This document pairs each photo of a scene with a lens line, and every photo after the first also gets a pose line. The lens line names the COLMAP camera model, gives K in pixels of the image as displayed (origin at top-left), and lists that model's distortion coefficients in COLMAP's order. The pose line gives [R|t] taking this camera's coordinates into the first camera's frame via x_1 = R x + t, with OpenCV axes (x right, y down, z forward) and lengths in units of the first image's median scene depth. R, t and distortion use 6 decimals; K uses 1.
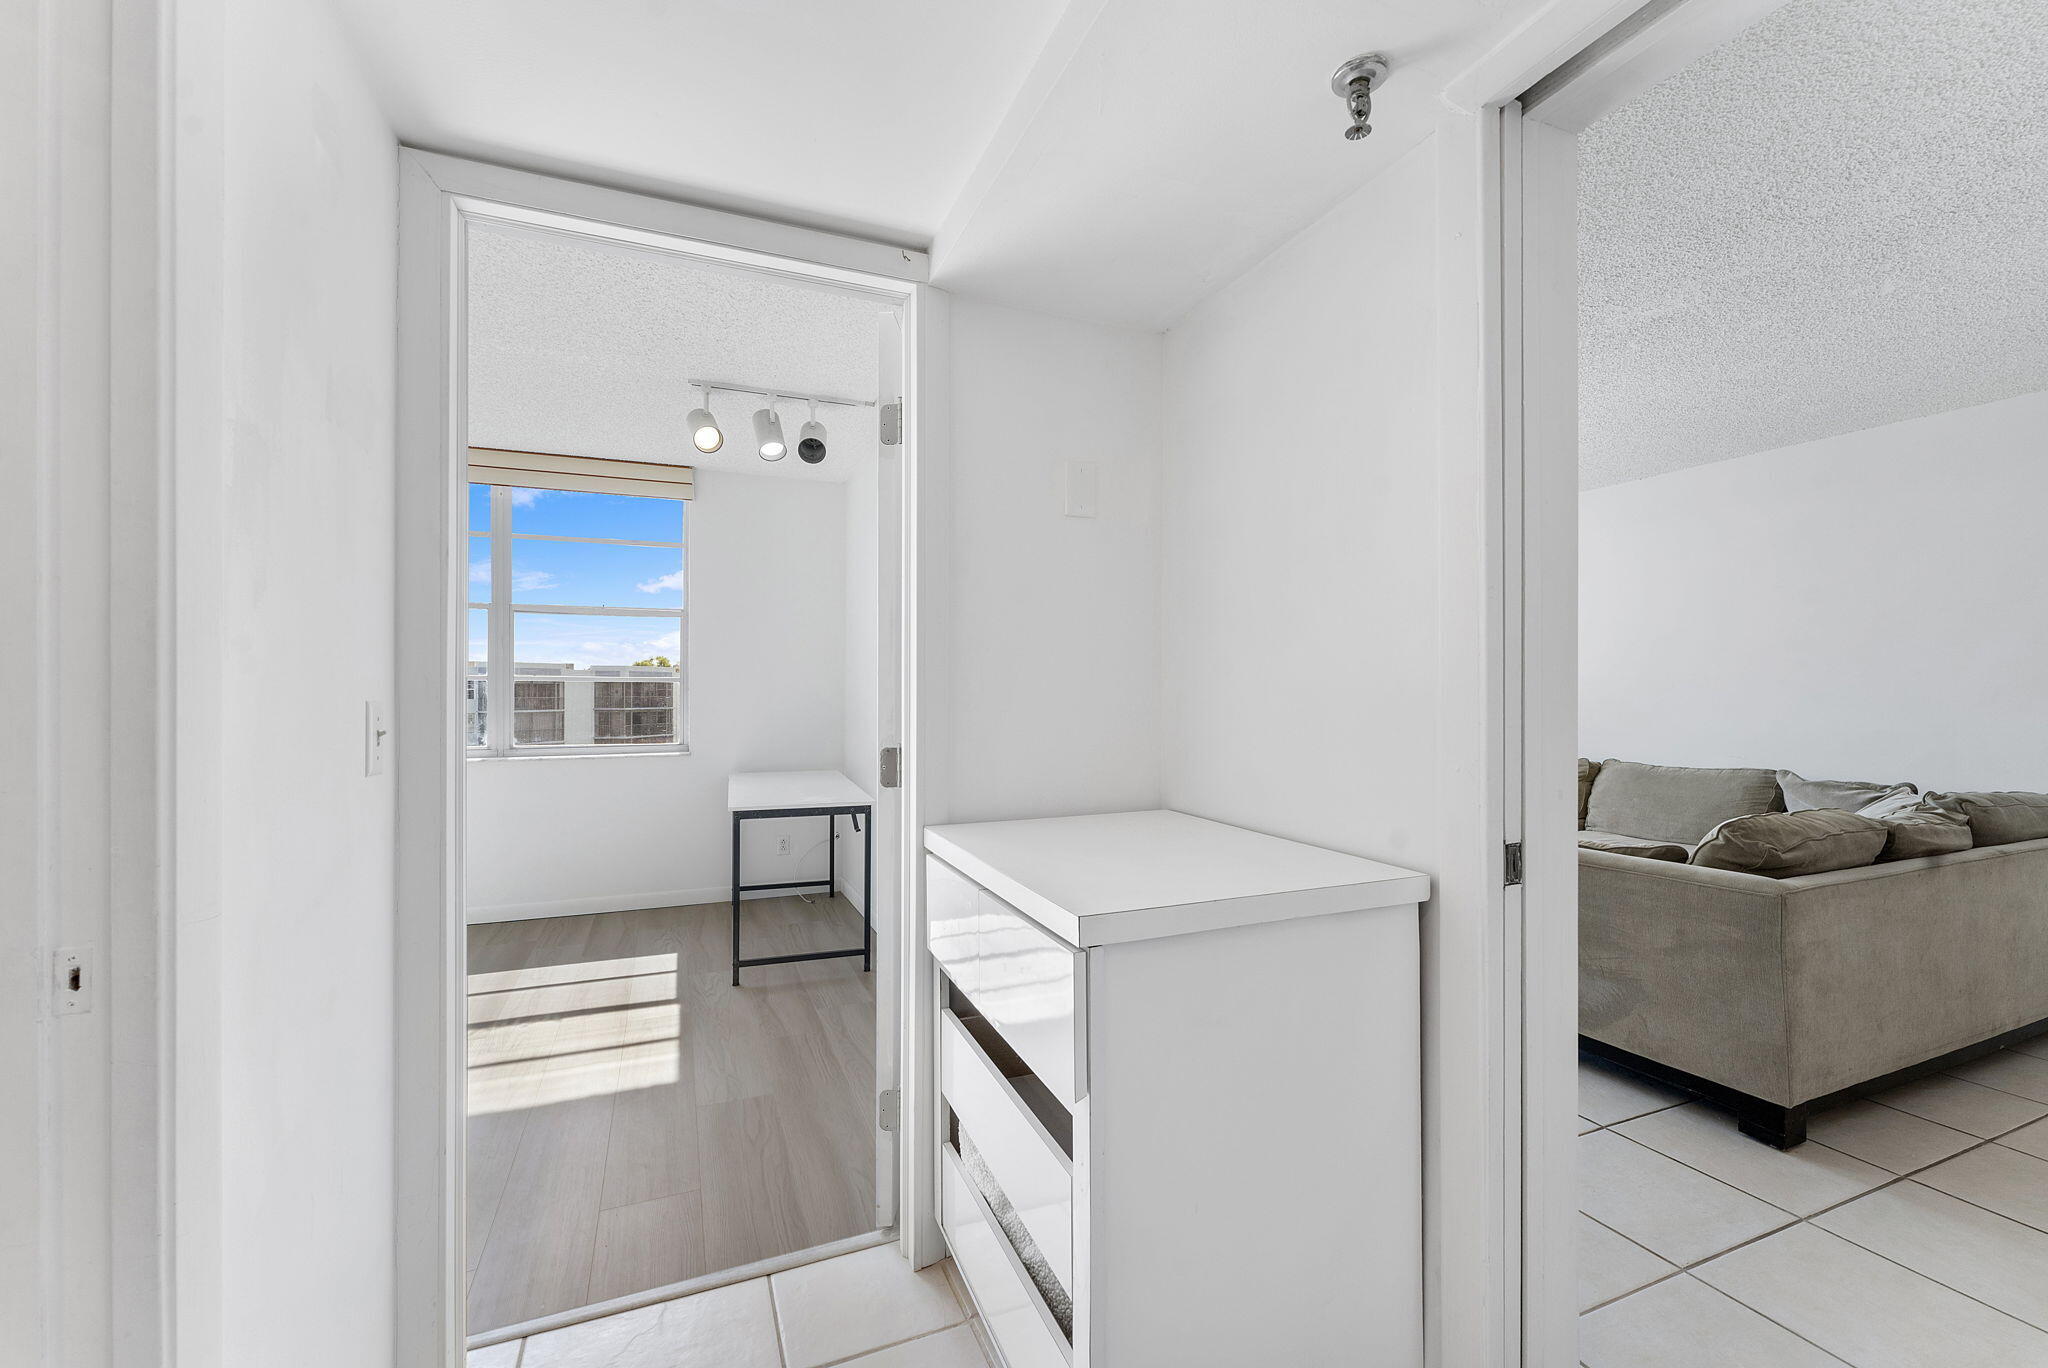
lens RADIAL K [[831.4, 0, 1034.1], [0, 831.4, 685.7], [0, 0, 1]] dist [-0.000026, -0.000267]
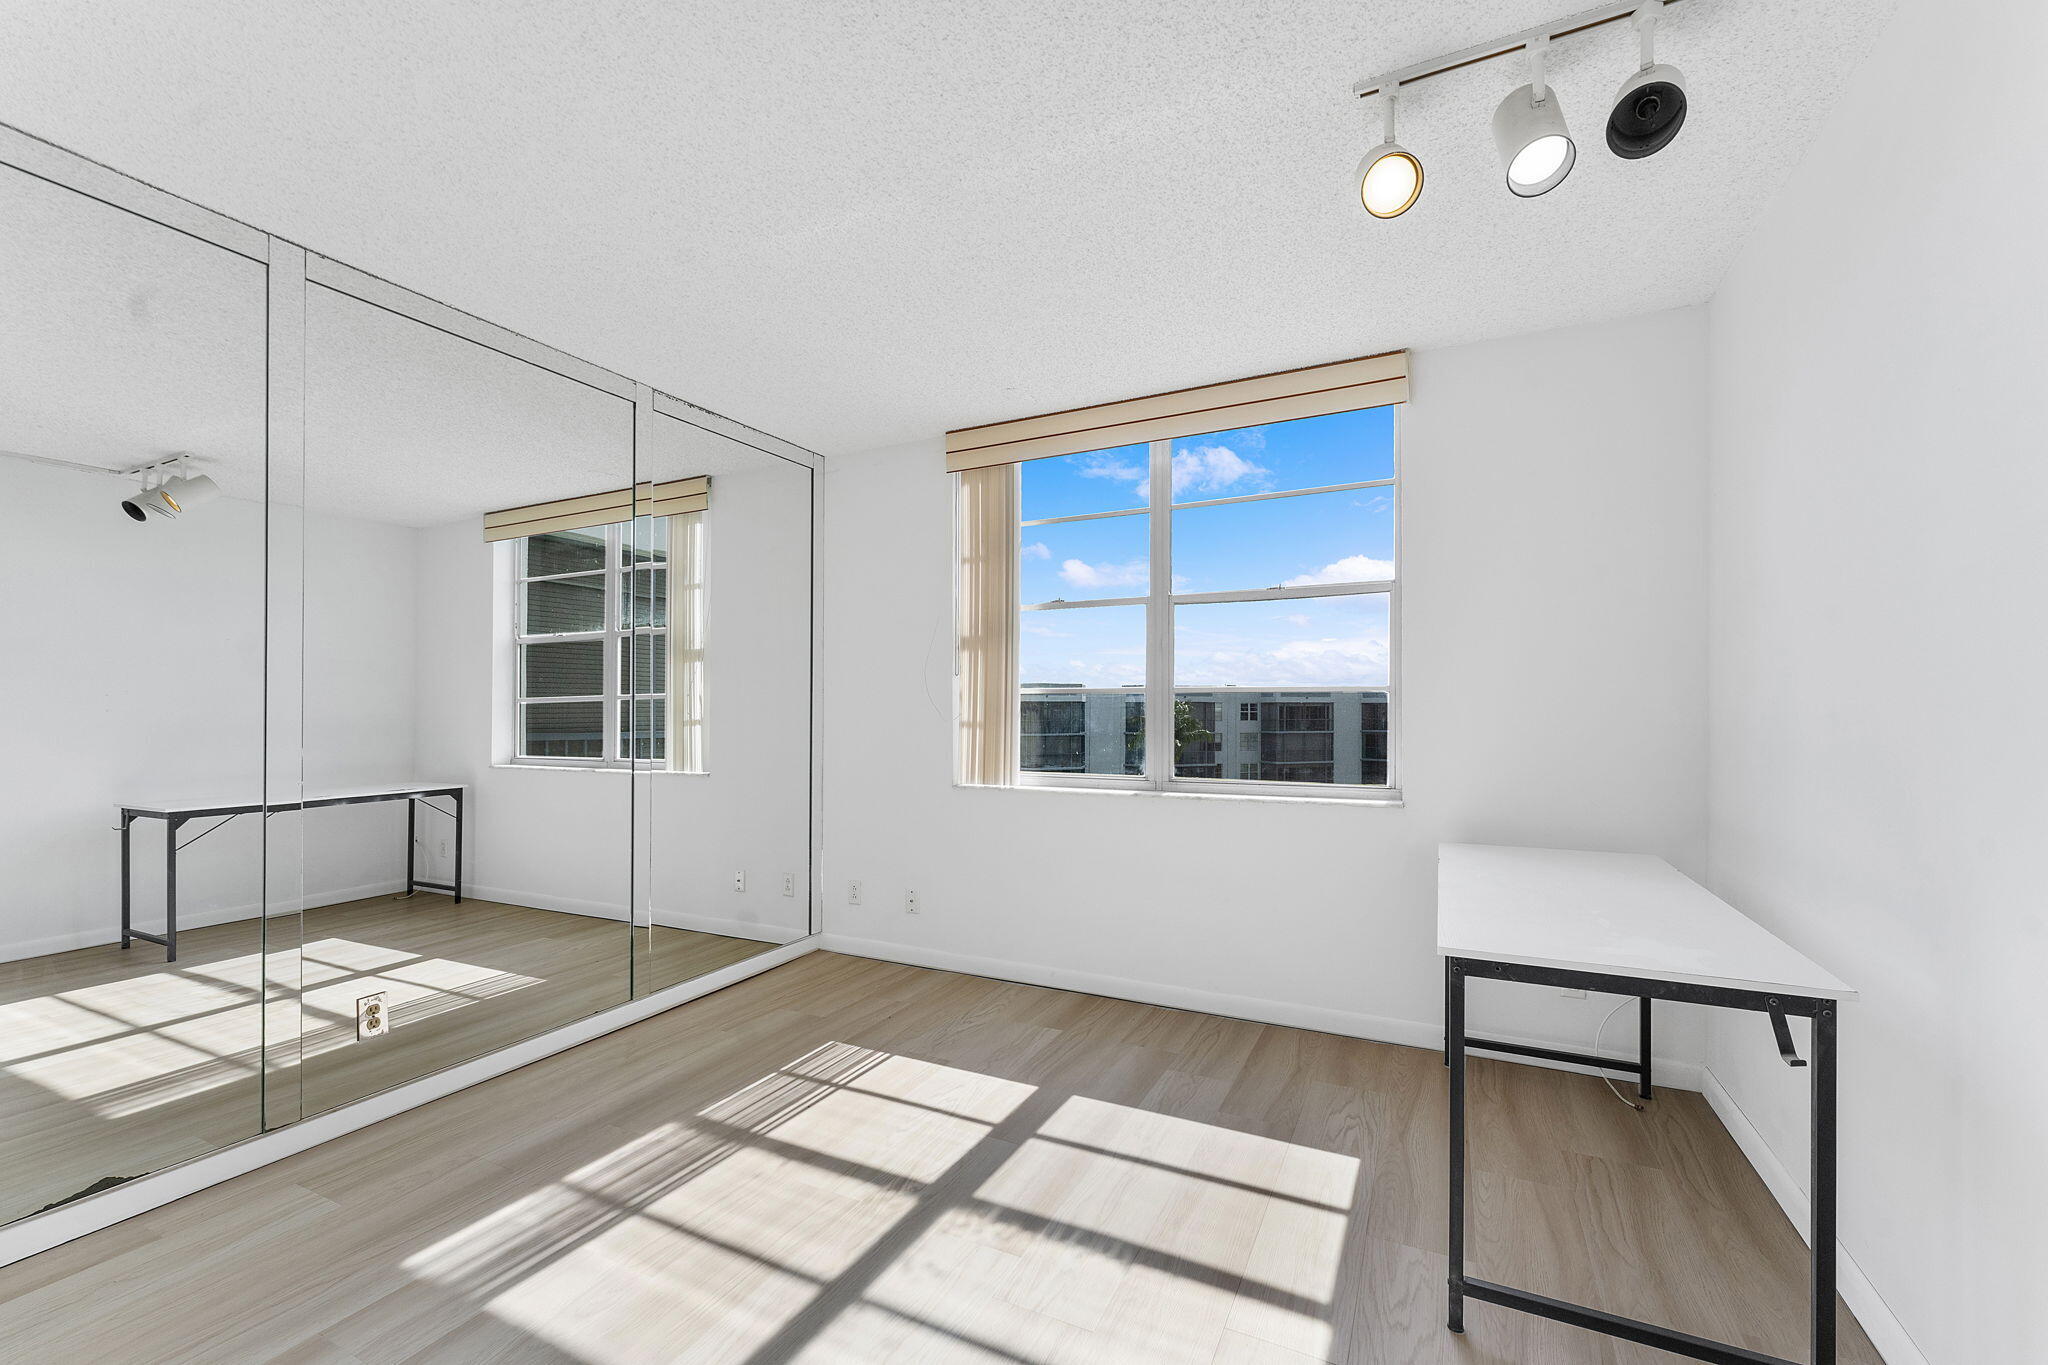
lens RADIAL K [[831.4, 0, 1020.1], [0, 831.4, 707.6], [0, 0, 1]] dist [-0.000026, -0.000267]
pose [[0.633898, -0.002600, -0.773412, -0.138759], [0.001783, 0.999997, -0.001901, 0.010435], [0.773415, -0.000174, 0.633900, 0.472757]]
